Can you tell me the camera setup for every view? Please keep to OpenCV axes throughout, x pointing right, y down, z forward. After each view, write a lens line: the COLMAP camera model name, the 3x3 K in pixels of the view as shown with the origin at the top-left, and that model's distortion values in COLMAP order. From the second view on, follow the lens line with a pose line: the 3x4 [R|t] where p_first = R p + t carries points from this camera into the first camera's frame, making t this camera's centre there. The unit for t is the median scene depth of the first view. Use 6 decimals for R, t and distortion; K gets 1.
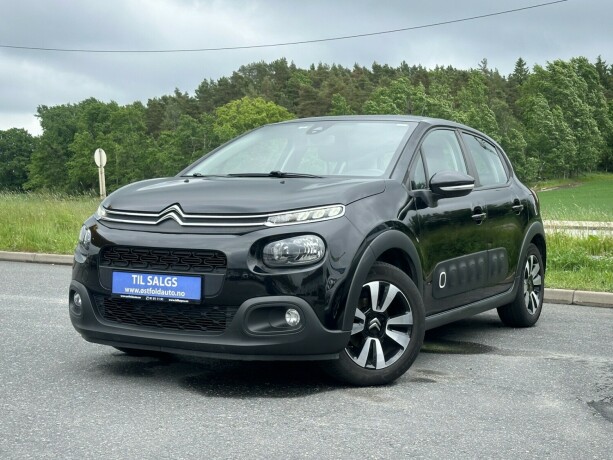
lens RADIAL K [[965.1, 0, 306.5], [0, 965.1, 230.0], [0, 0, 1]] dist [0.037176, 0.080274]
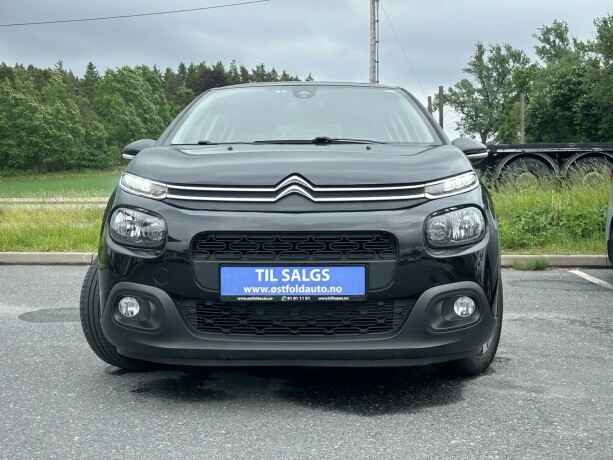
lens RADIAL K [[780.3, 0, 306.5], [0, 780.3, 230.0], [0, 0, 1]] dist [0.175429, -0.017136]
pose [[0.887262, -0.049248, 0.458628, -0.423738], [0.035343, 0.998620, 0.038858, -0.006490], [-0.459909, -0.018268, 0.887778, 0.442733]]
